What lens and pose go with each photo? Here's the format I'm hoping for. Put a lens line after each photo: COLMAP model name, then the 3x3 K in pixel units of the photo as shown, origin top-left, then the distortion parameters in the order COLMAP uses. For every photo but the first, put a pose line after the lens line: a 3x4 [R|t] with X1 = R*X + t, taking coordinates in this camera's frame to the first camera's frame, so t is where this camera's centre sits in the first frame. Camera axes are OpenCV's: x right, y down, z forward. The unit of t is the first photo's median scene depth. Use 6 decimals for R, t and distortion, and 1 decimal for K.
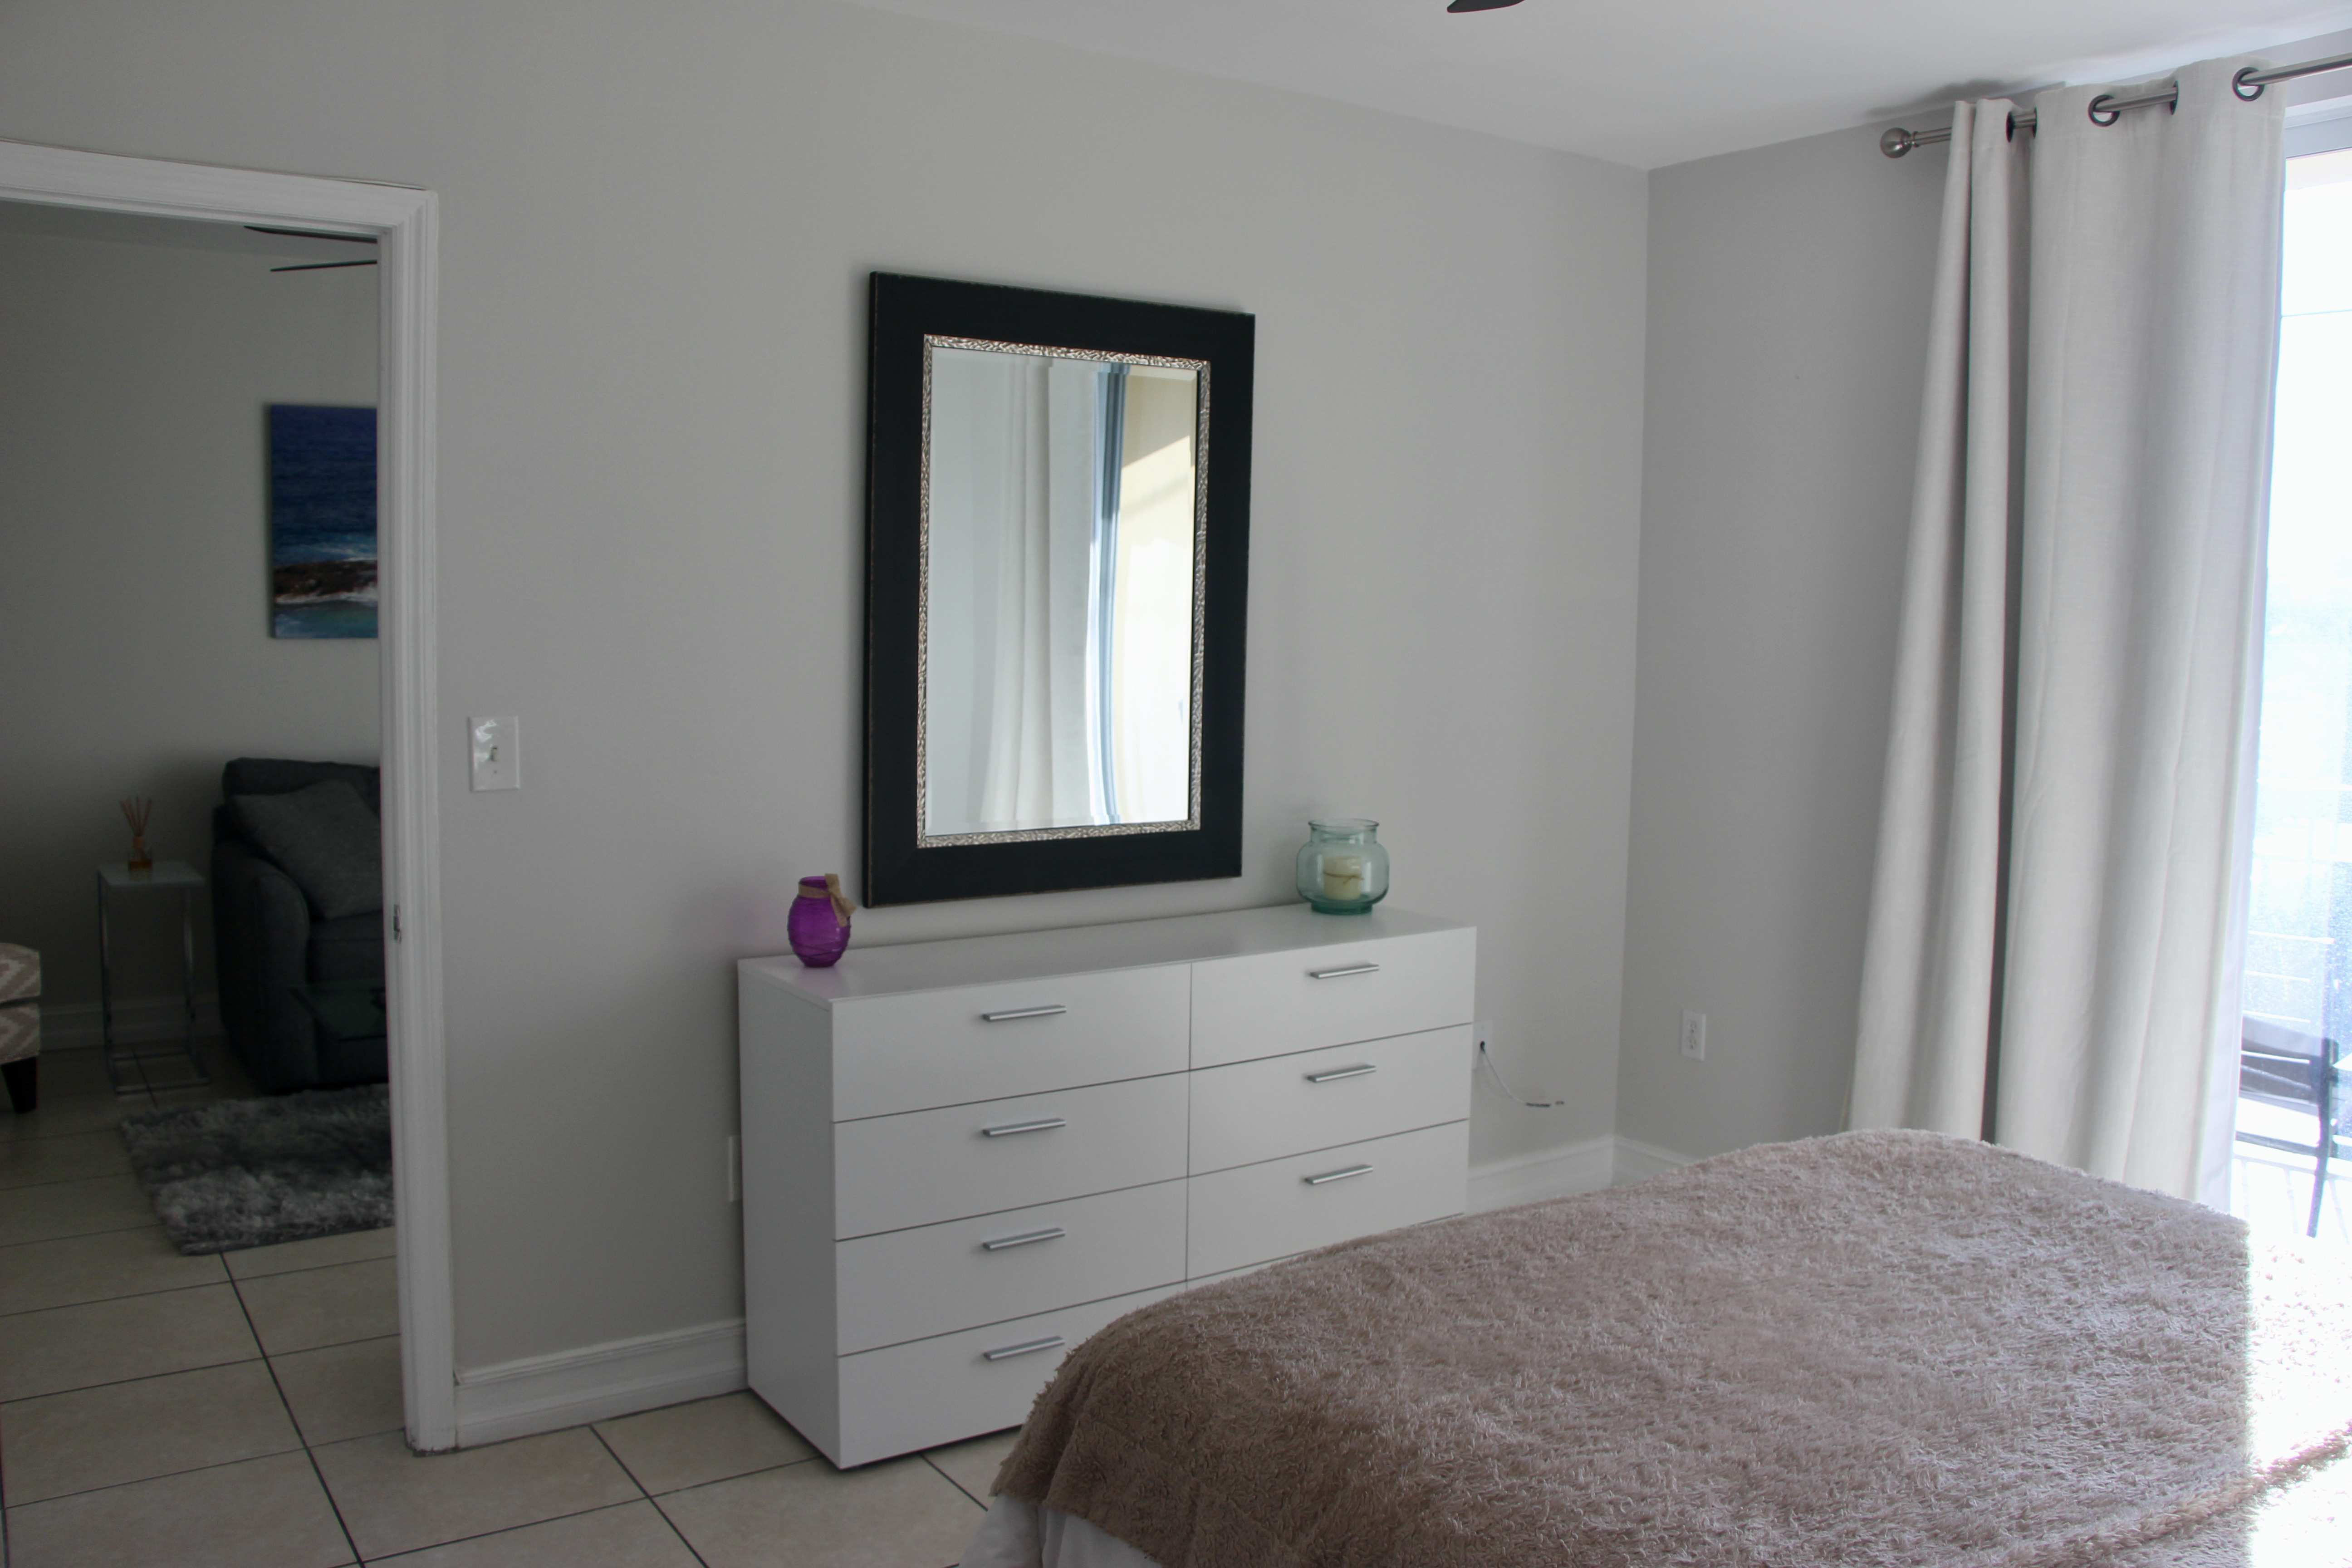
lens RADIAL K [[1933.1, 0, 1174.0], [0, 1933.1, 788.3], [0, 0, 1]] dist [-0.178383, 0.153724]
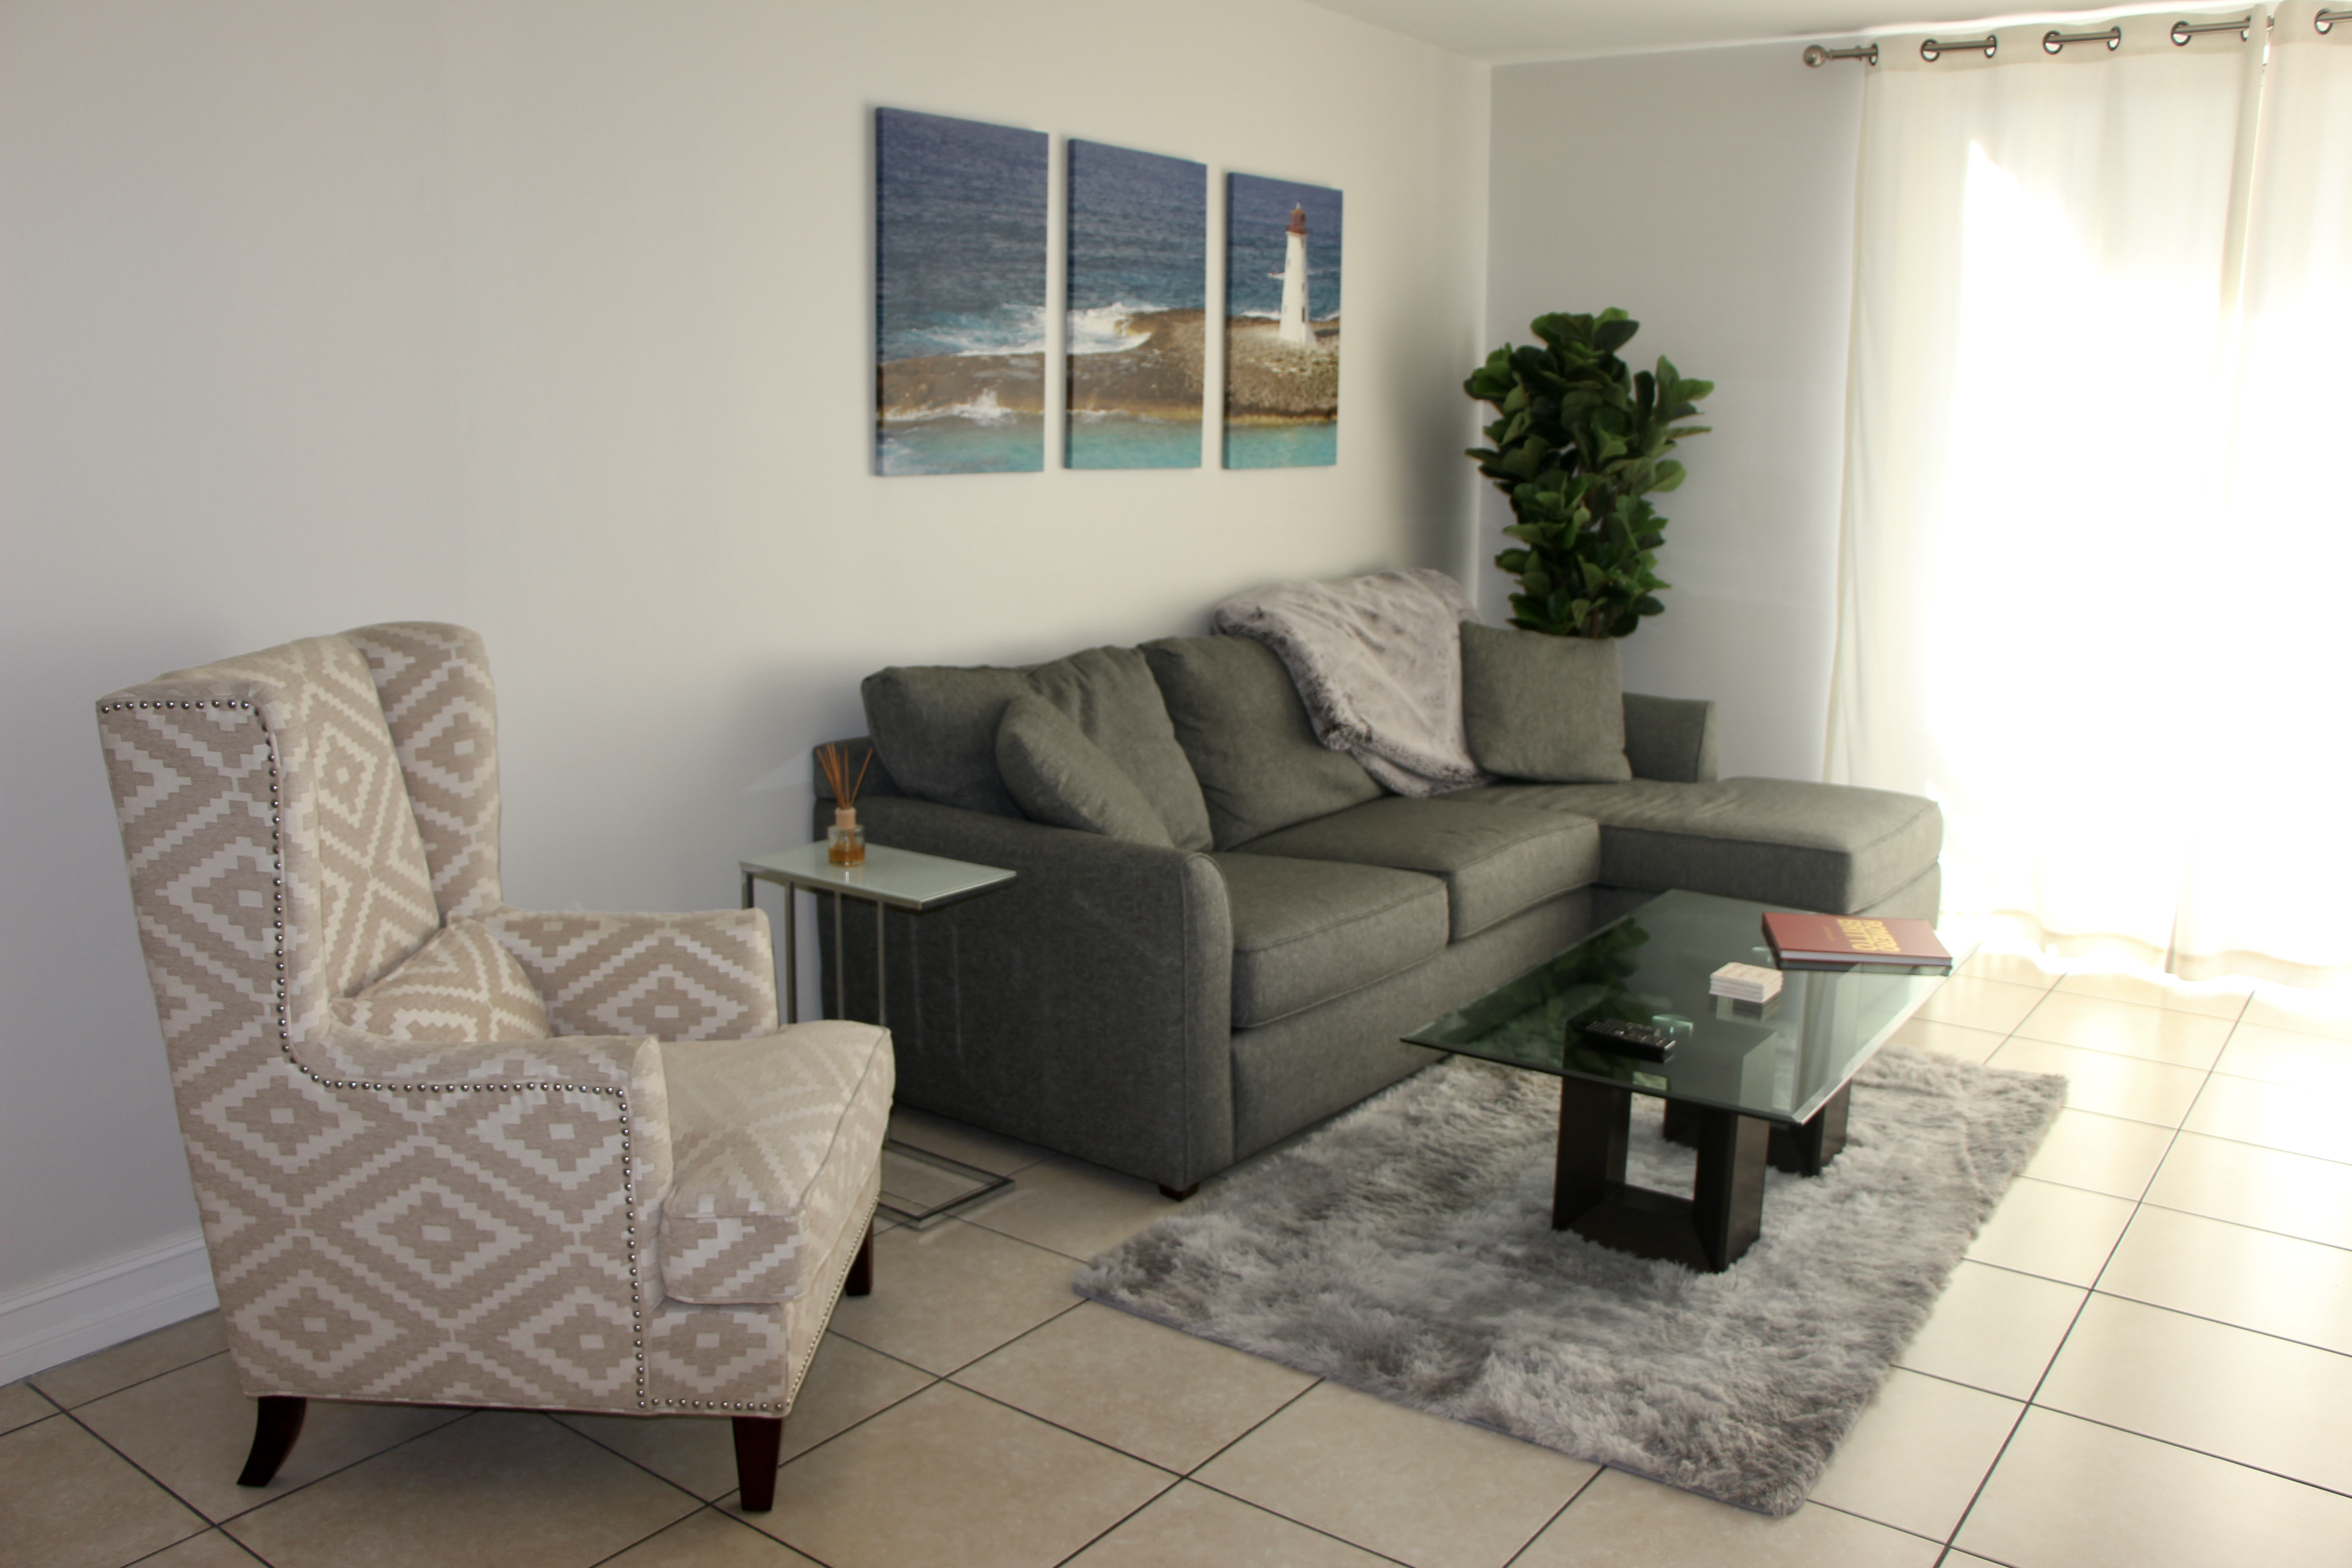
lens RADIAL K [[1933.1, 0, 1175.3], [0, 1933.1, 782.3], [0, 0, 1]] dist [-0.178383, 0.153724]
pose [[0.938713, -0.070886, 0.337334, -0.612683], [0.036222, 0.993494, 0.107970, -0.043378], [-0.342793, -0.089134, 0.935173, 0.342276]]
